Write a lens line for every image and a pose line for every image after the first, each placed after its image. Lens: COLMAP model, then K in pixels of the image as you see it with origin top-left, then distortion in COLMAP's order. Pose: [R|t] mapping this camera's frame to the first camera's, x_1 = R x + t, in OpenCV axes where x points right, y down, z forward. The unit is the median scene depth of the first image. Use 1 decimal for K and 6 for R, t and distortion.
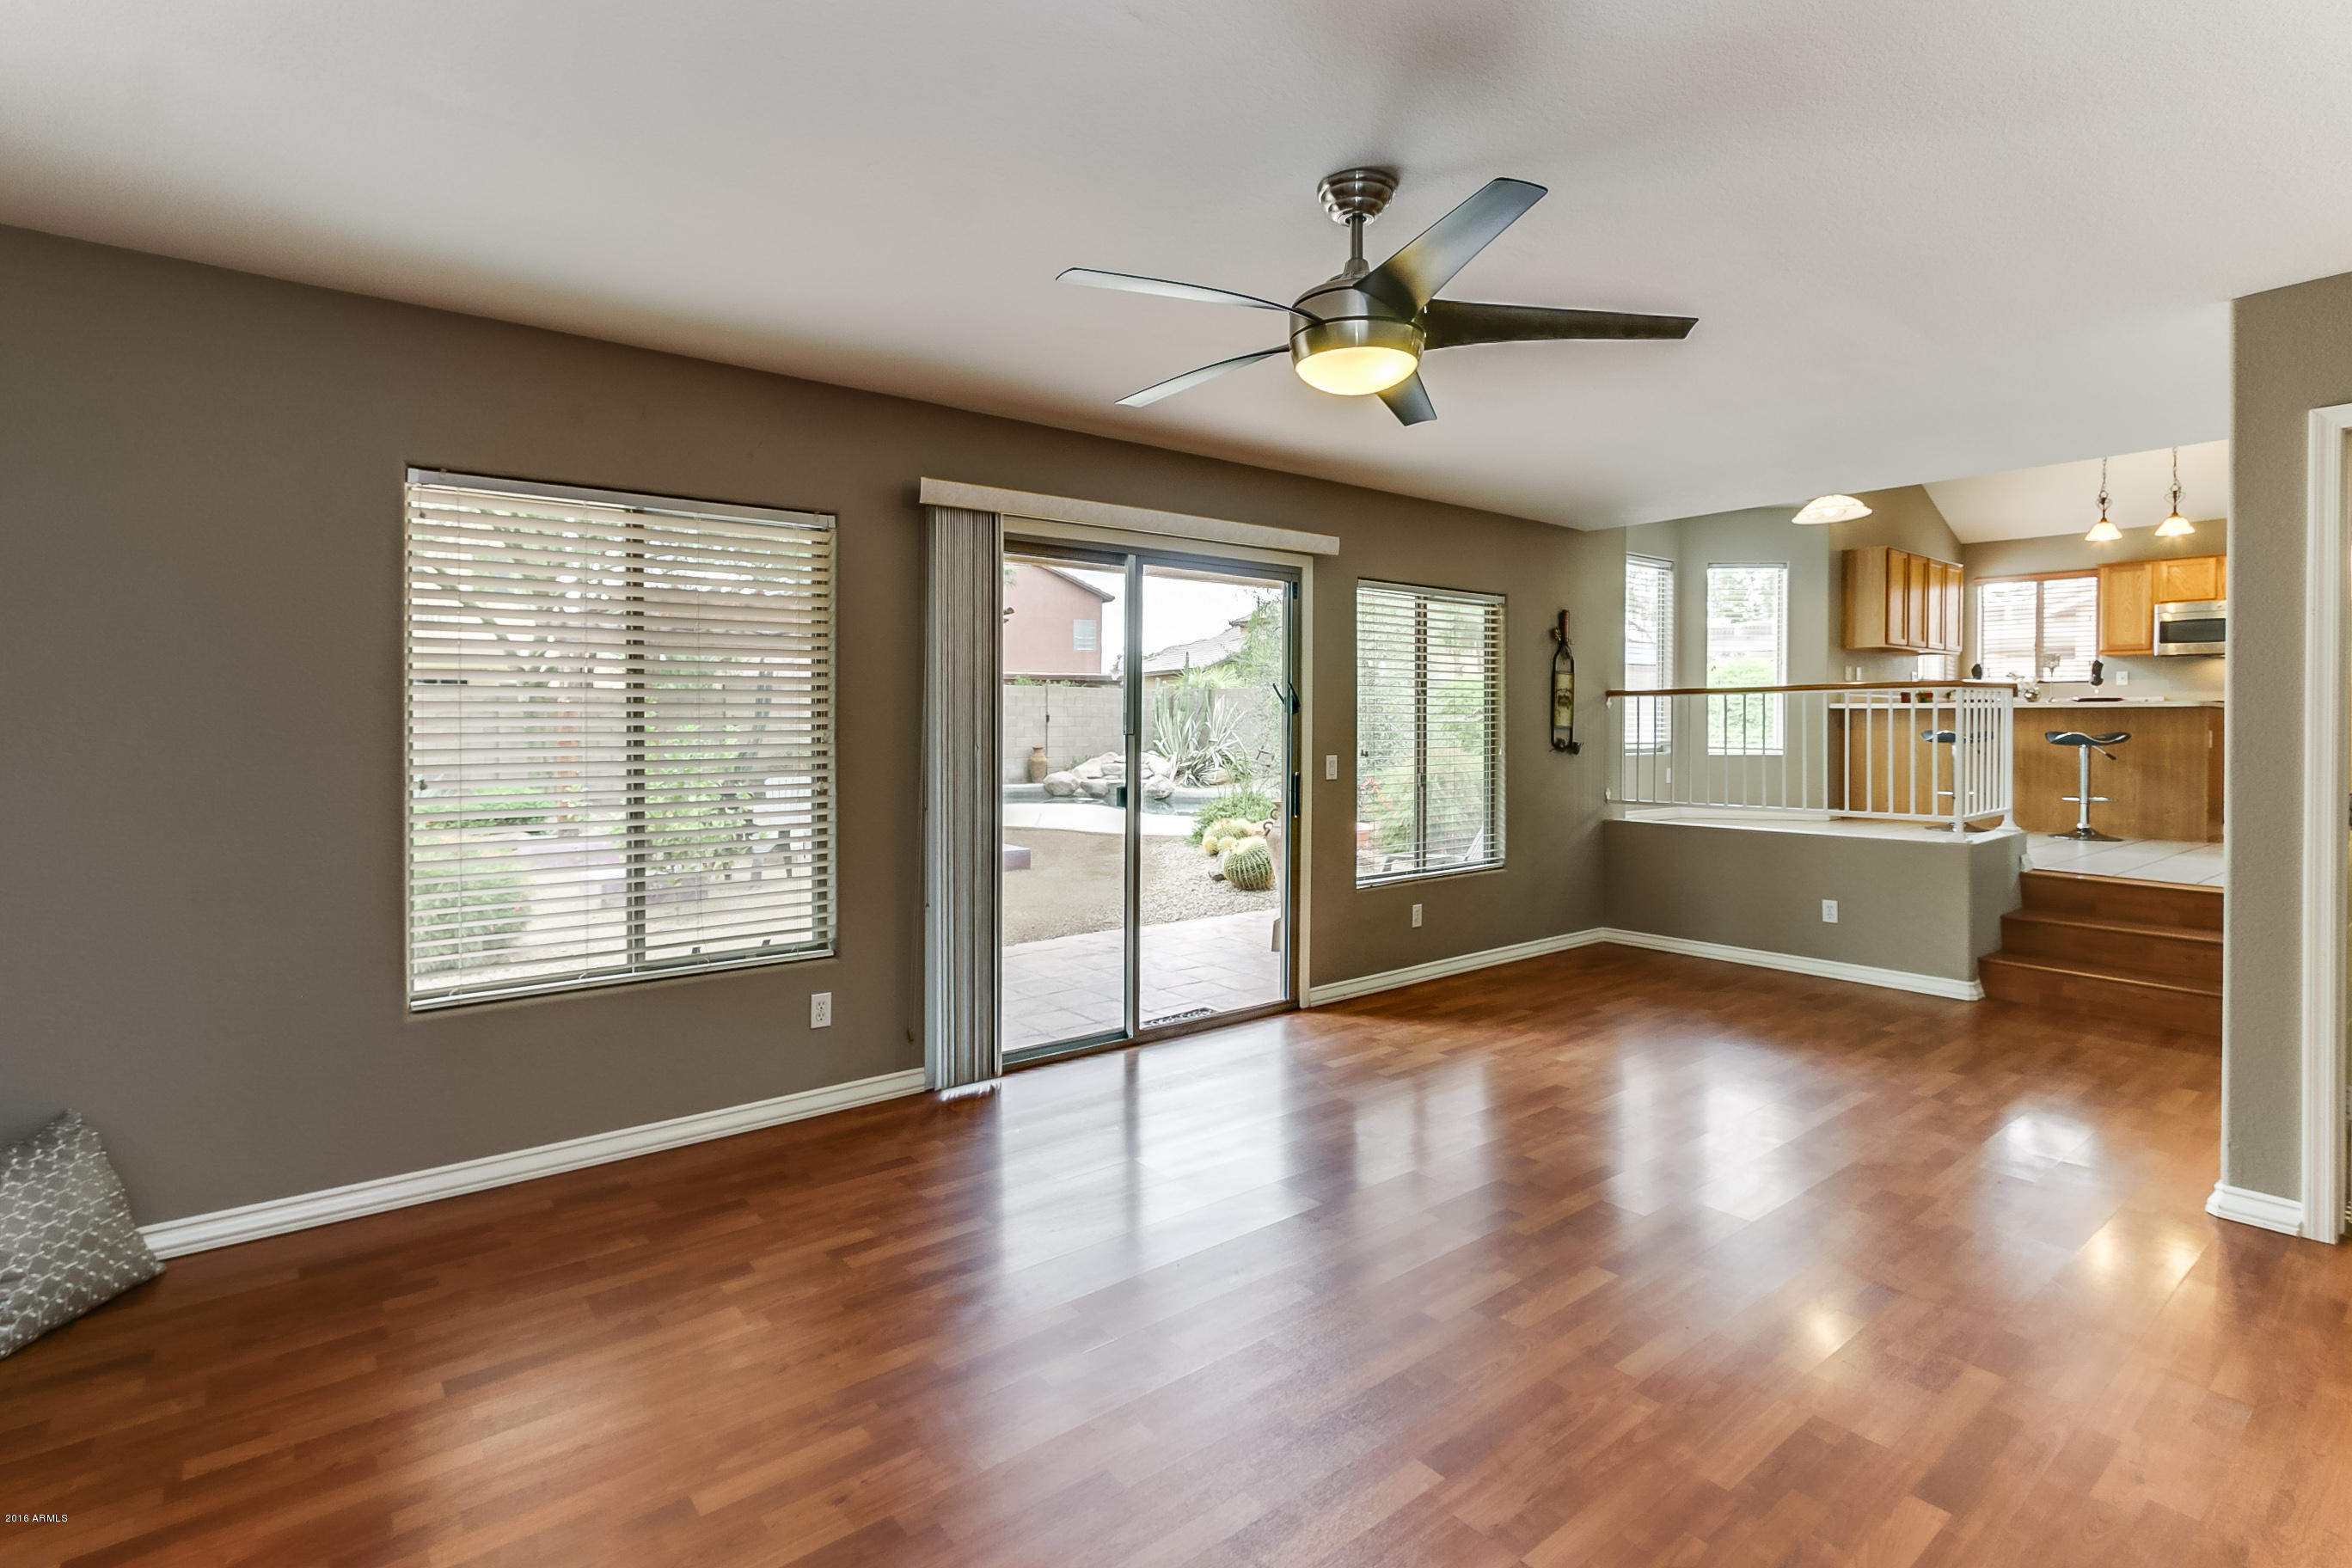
lens RADIAL K [[1117.8, 0, 1171.7], [0, 1117.8, 737.3], [0, 0, 1]] dist [-0.000232, 0.000373]
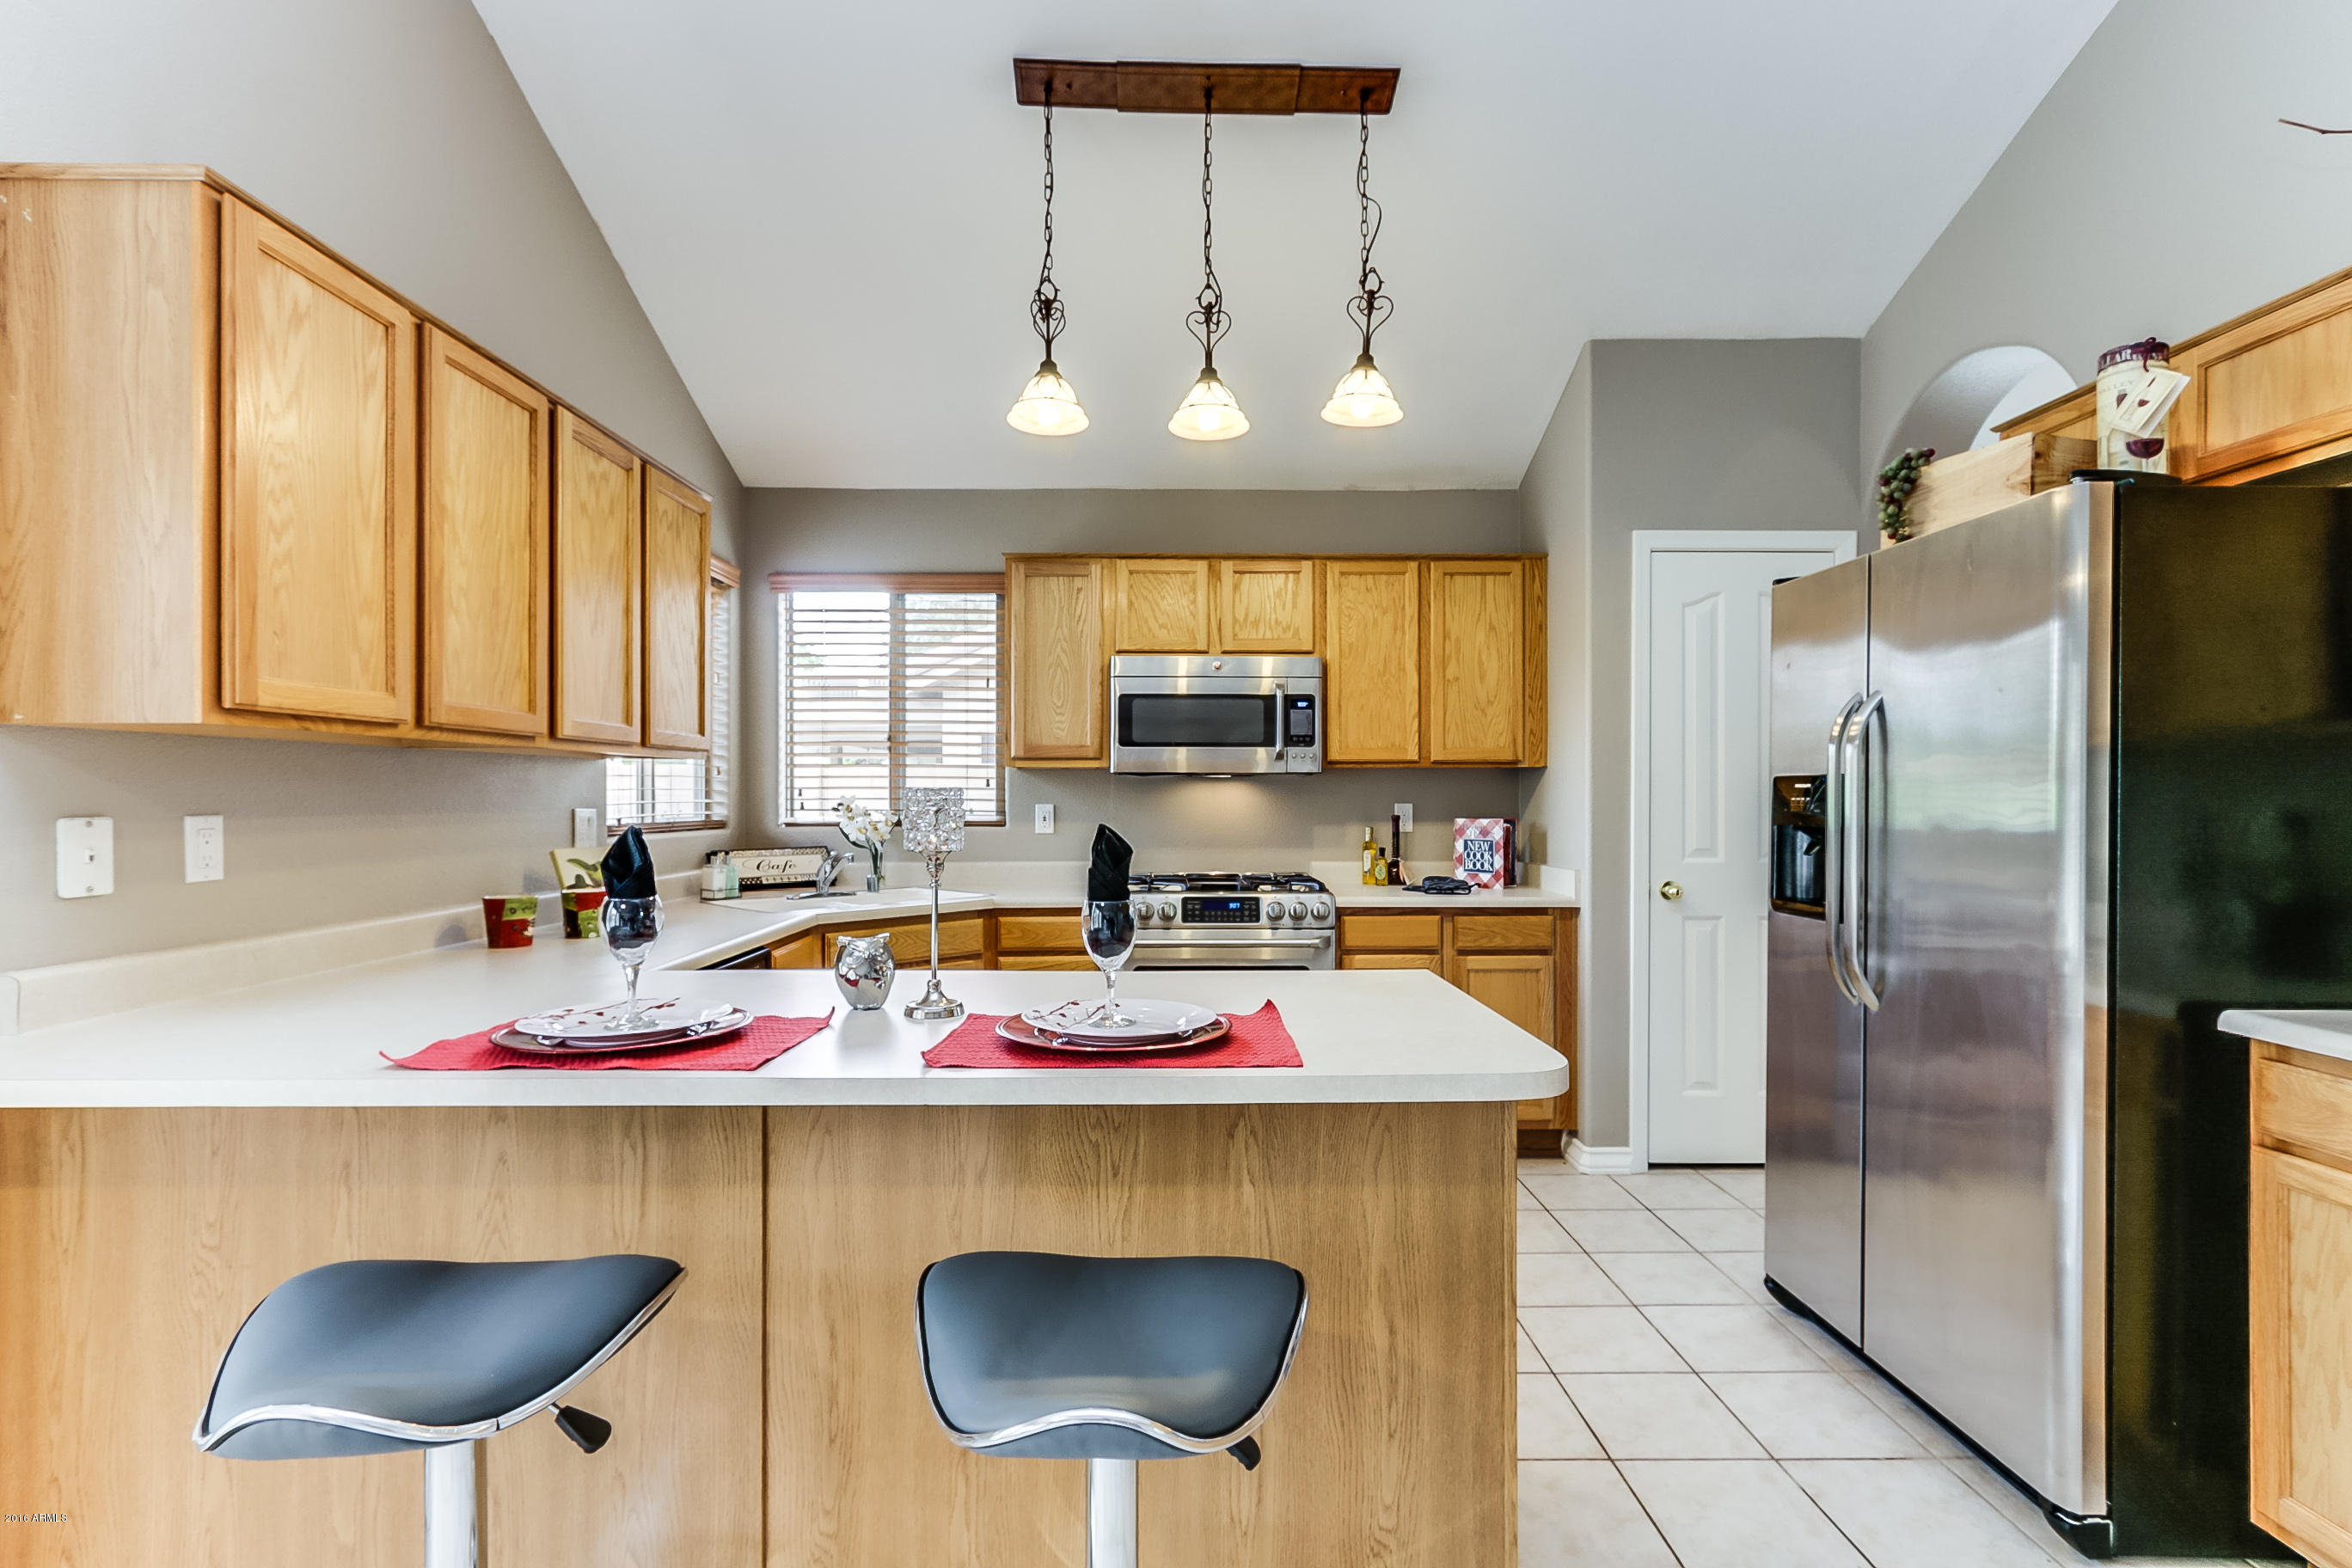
lens RADIAL K [[1084.5, 0, 1170.1], [0, 1084.5, 790.4], [0, 0, 1]] dist [-0.006707, 0.004959]
pose [[0.619101, -0.000144, 0.785311, 0.739208], [0.012899, 0.999867, -0.009986, -0.081443], [-0.785205, 0.016313, 0.619021, 0.947317]]
